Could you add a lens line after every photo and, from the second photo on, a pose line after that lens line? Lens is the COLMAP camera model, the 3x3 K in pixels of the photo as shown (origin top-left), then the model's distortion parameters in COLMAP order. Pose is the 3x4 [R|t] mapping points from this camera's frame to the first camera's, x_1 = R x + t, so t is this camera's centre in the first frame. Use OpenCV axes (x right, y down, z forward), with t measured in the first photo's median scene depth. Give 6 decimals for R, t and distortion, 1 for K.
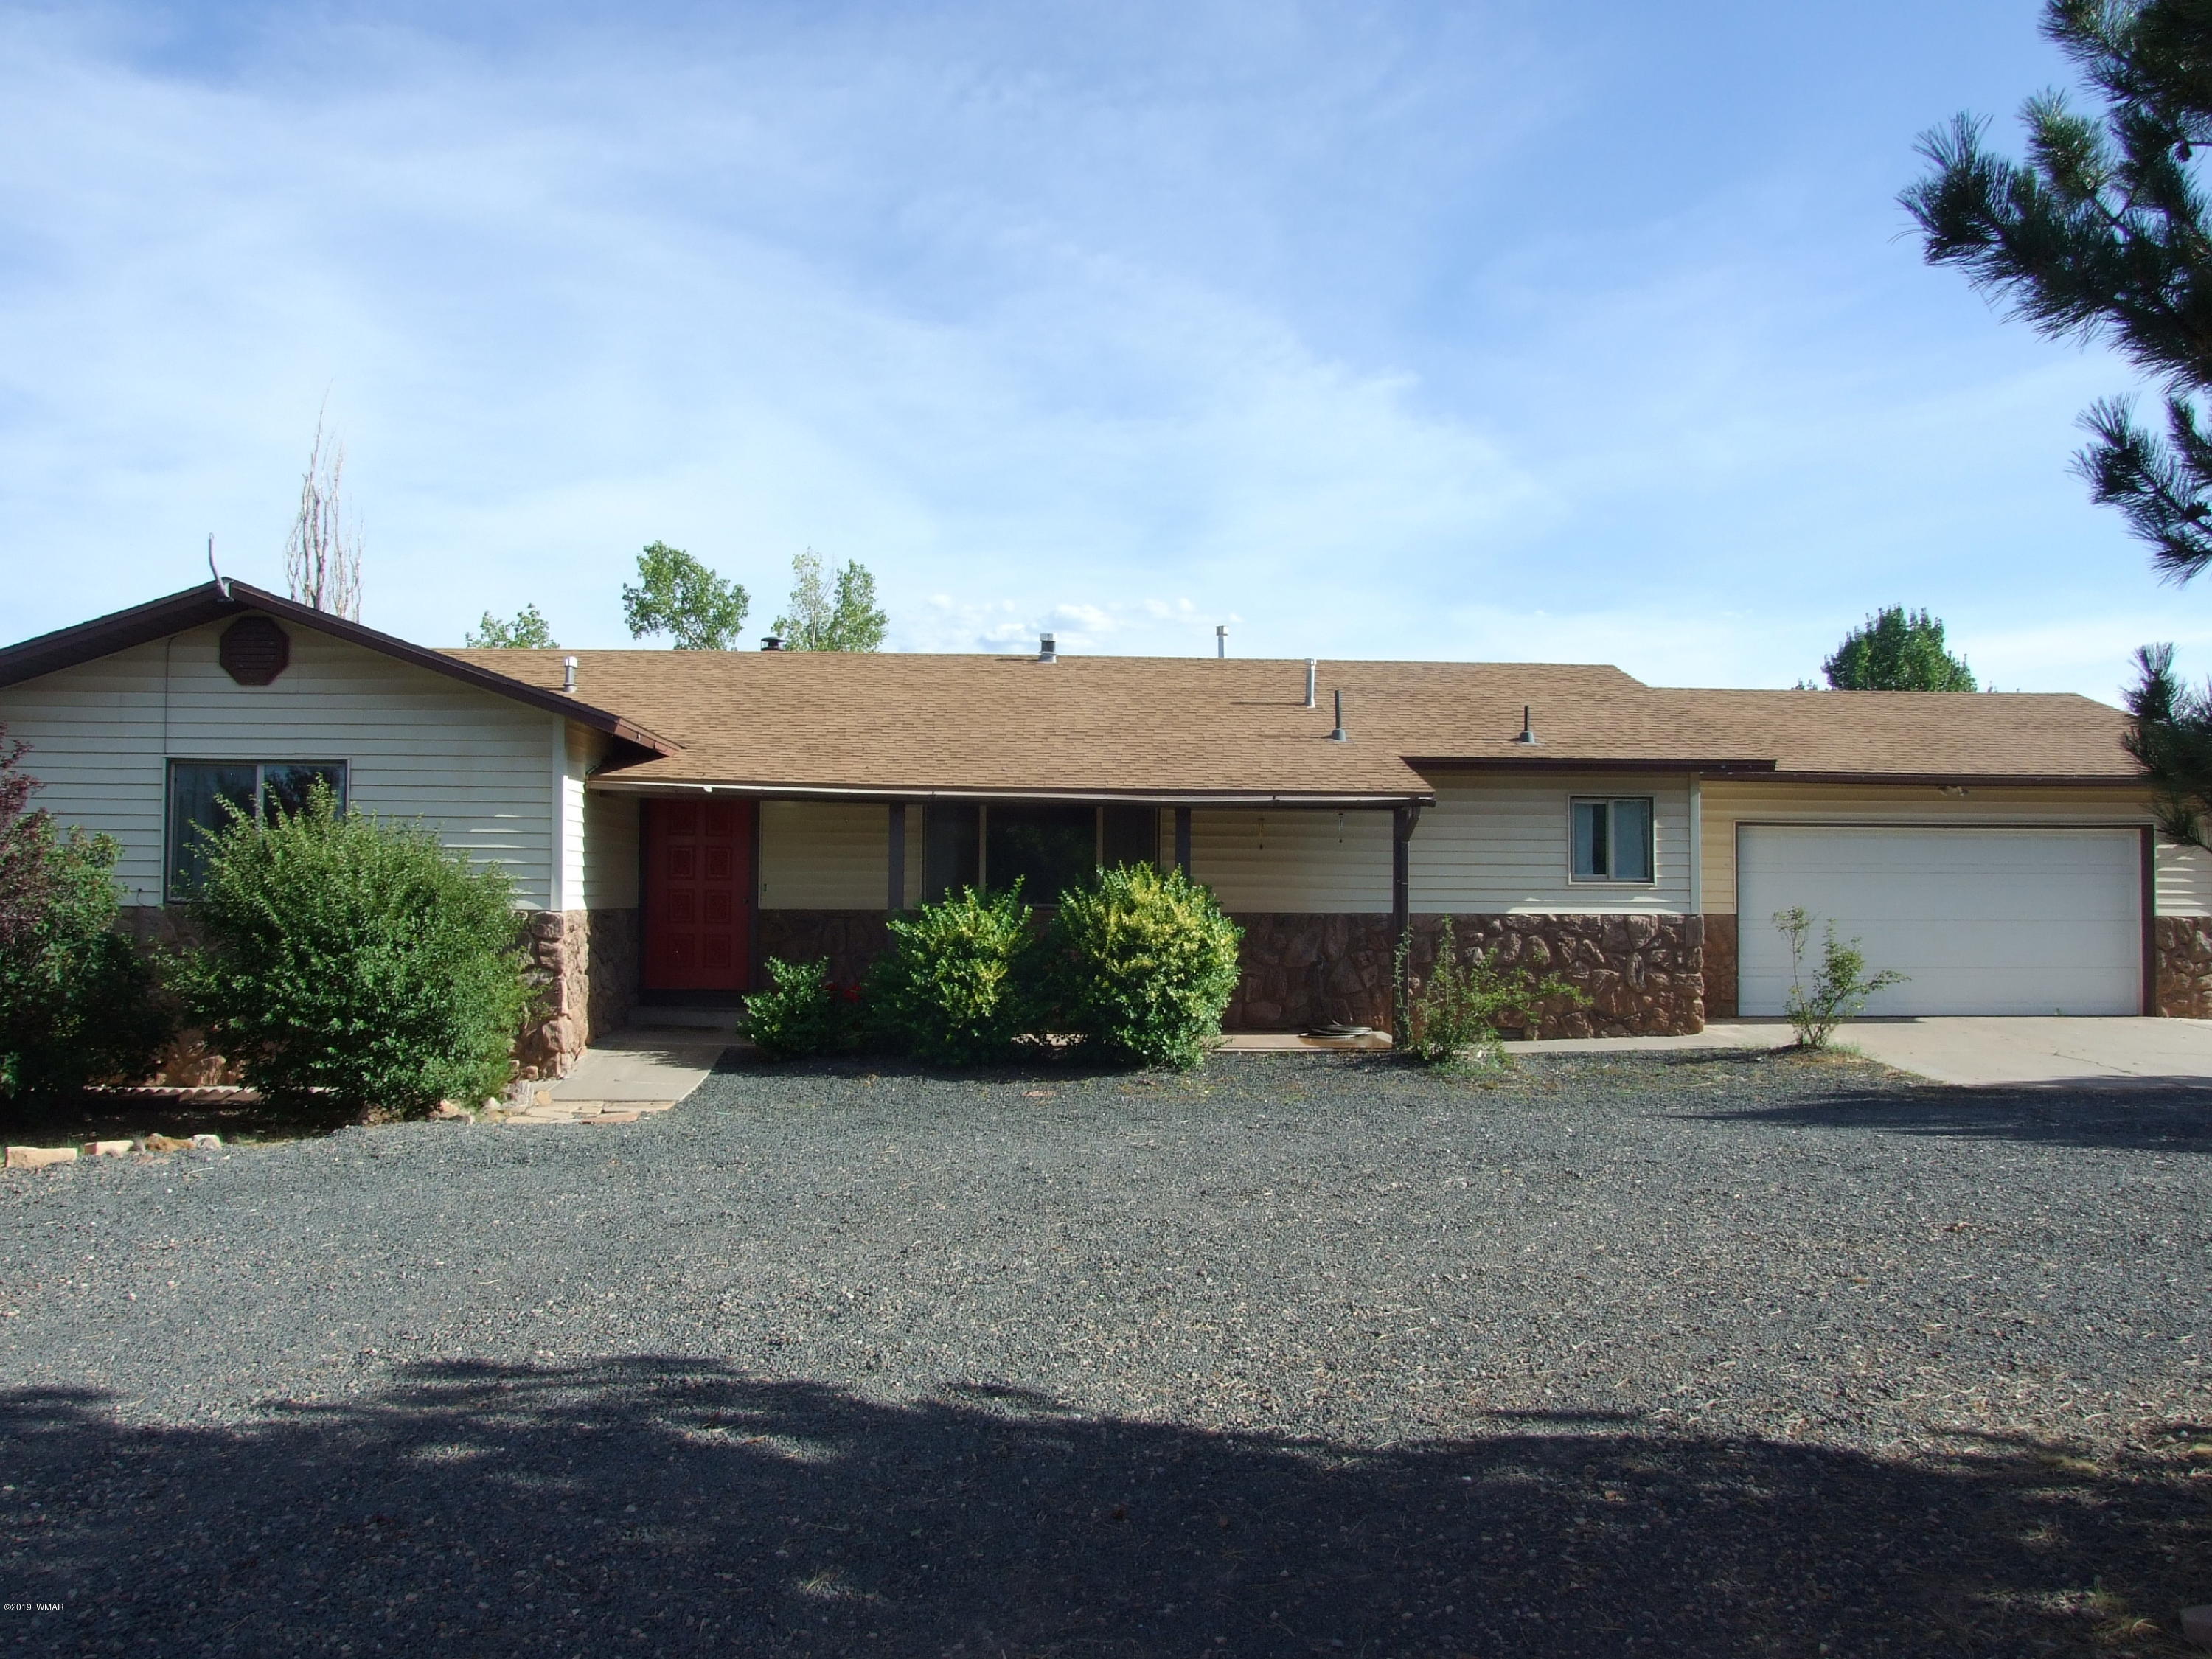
lens RADIAL K [[1763.5, 0, 1114.2], [0, 1763.5, 836.9], [0, 0, 1]] dist [-0.054751, 0.063430]
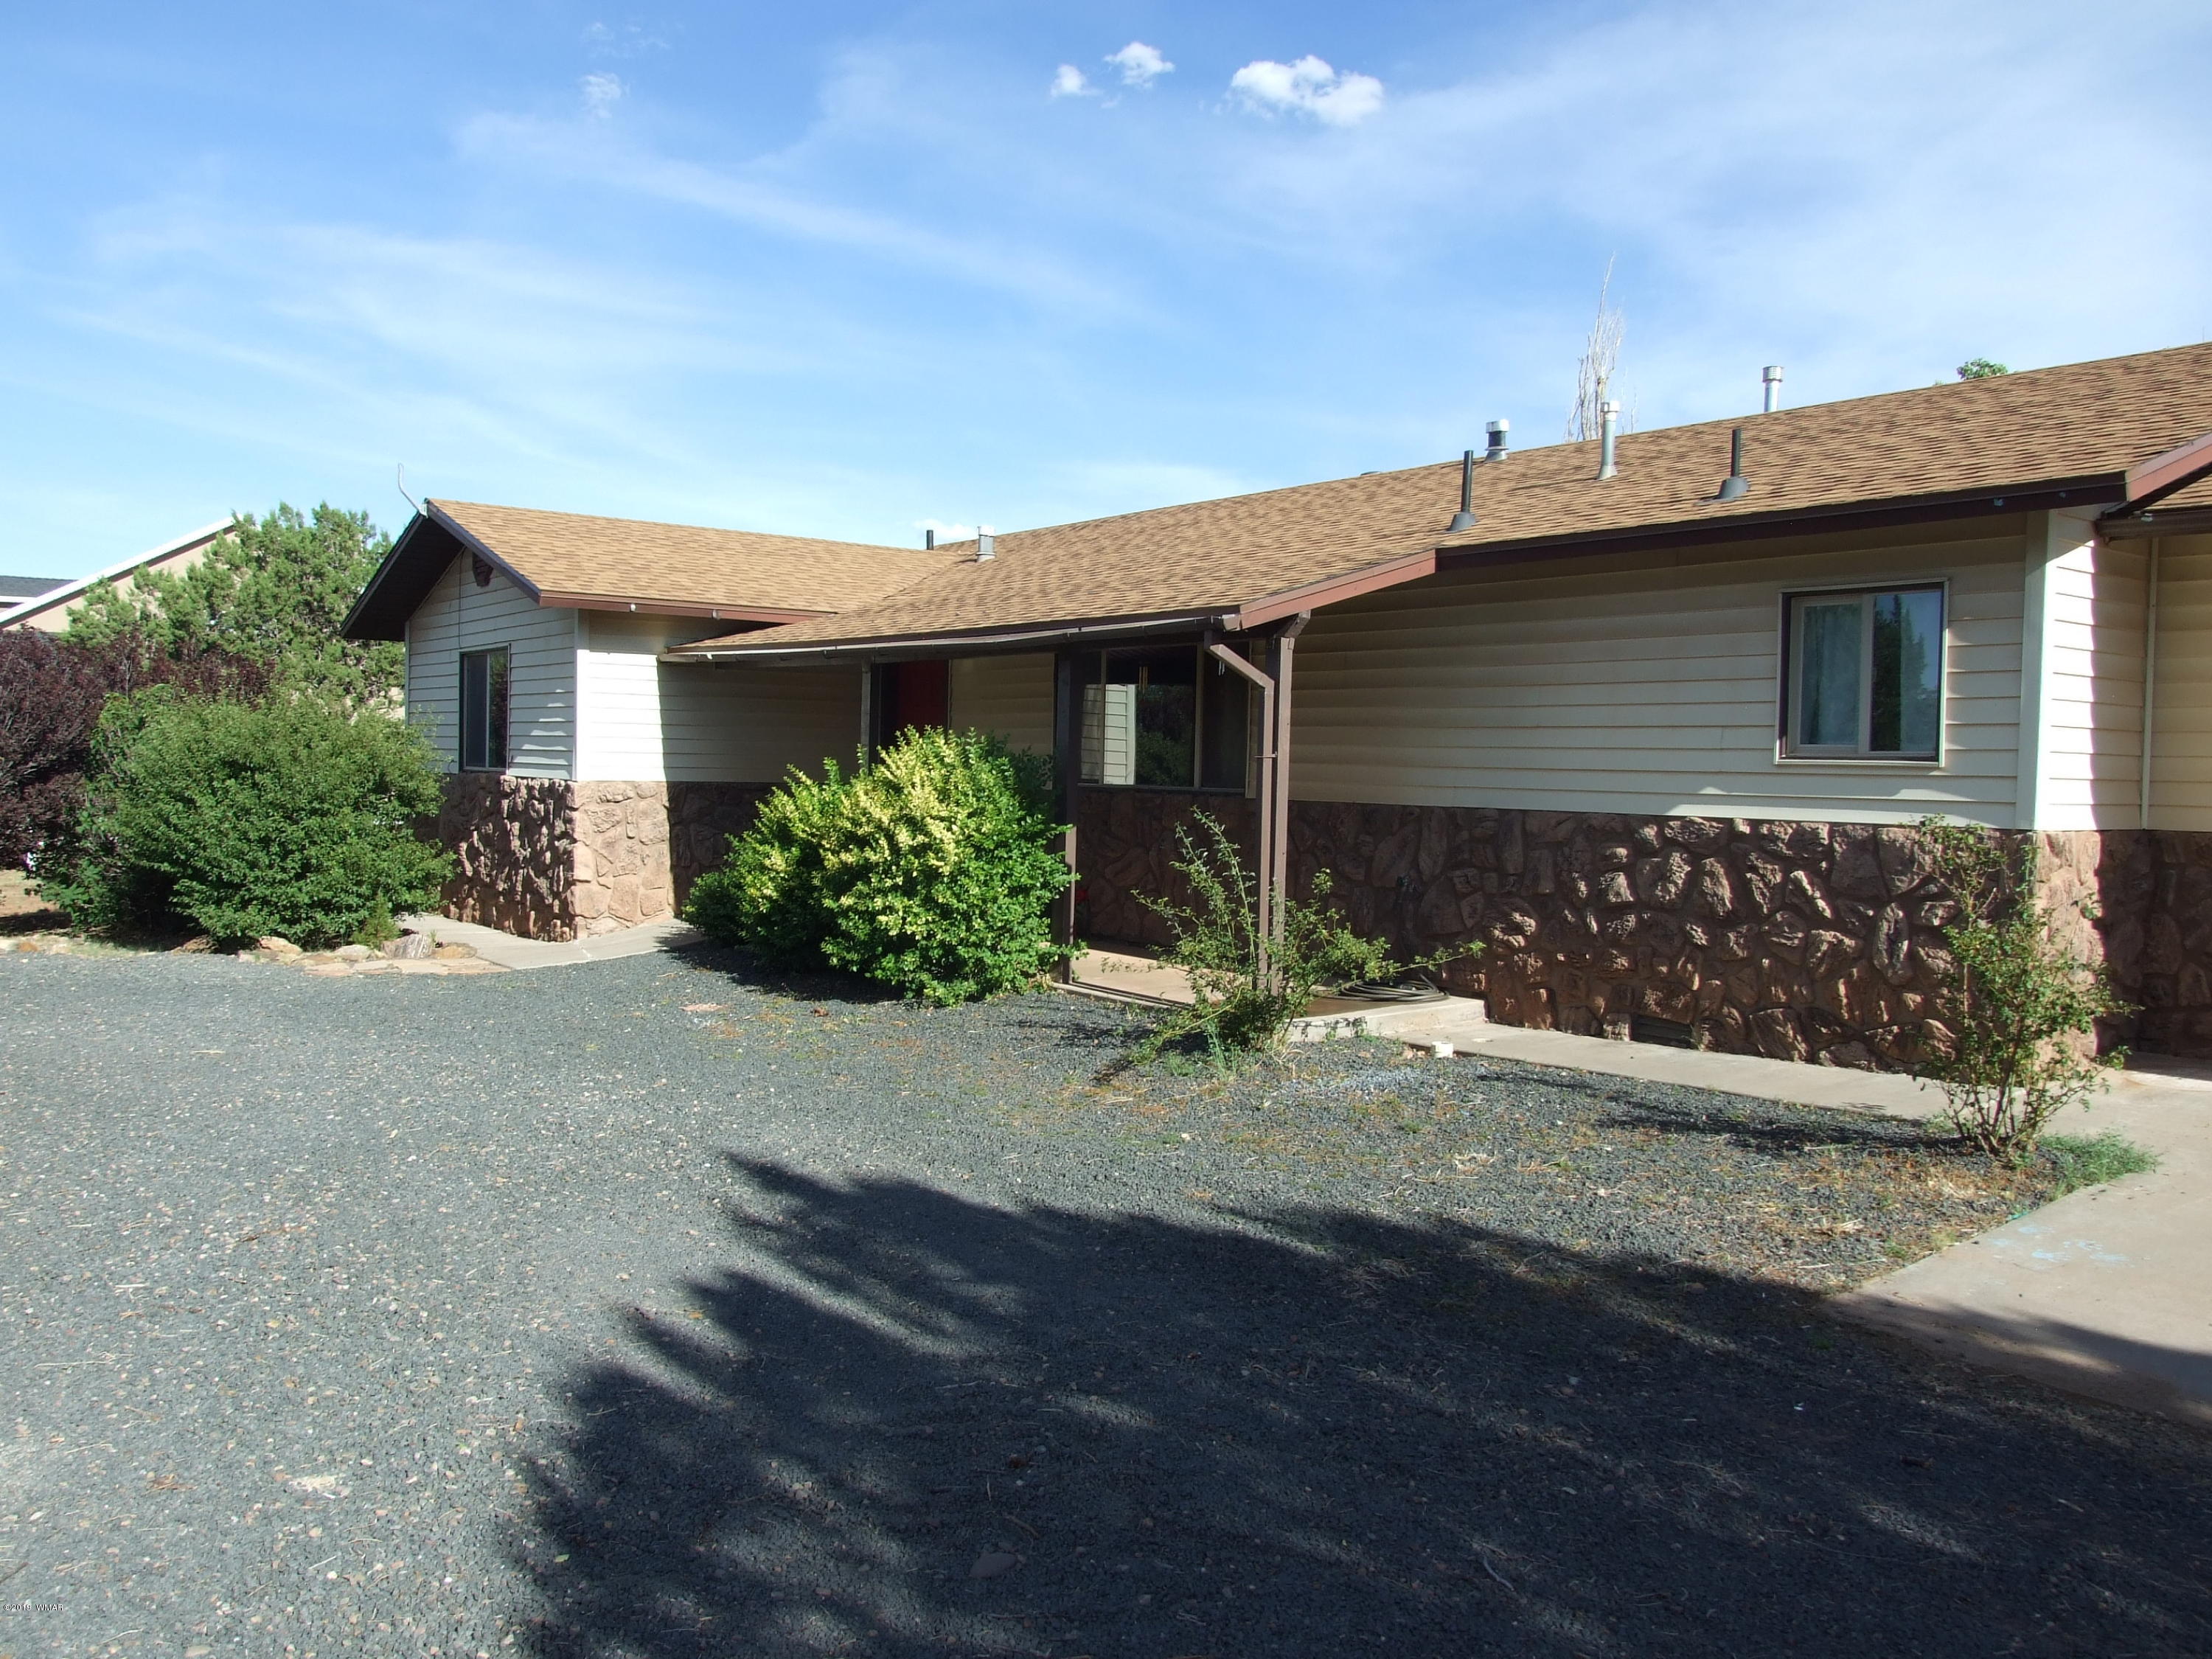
lens RADIAL K [[1763.5, 0, 1114.2], [0, 1763.5, 836.9], [0, 0, 1]] dist [-0.054751, 0.063430]
pose [[0.558490, 0.038688, -0.828608, 0.582223], [0.012708, 0.998395, 0.055181, 0.017673], [0.829414, -0.041348, 0.557102, 0.548175]]
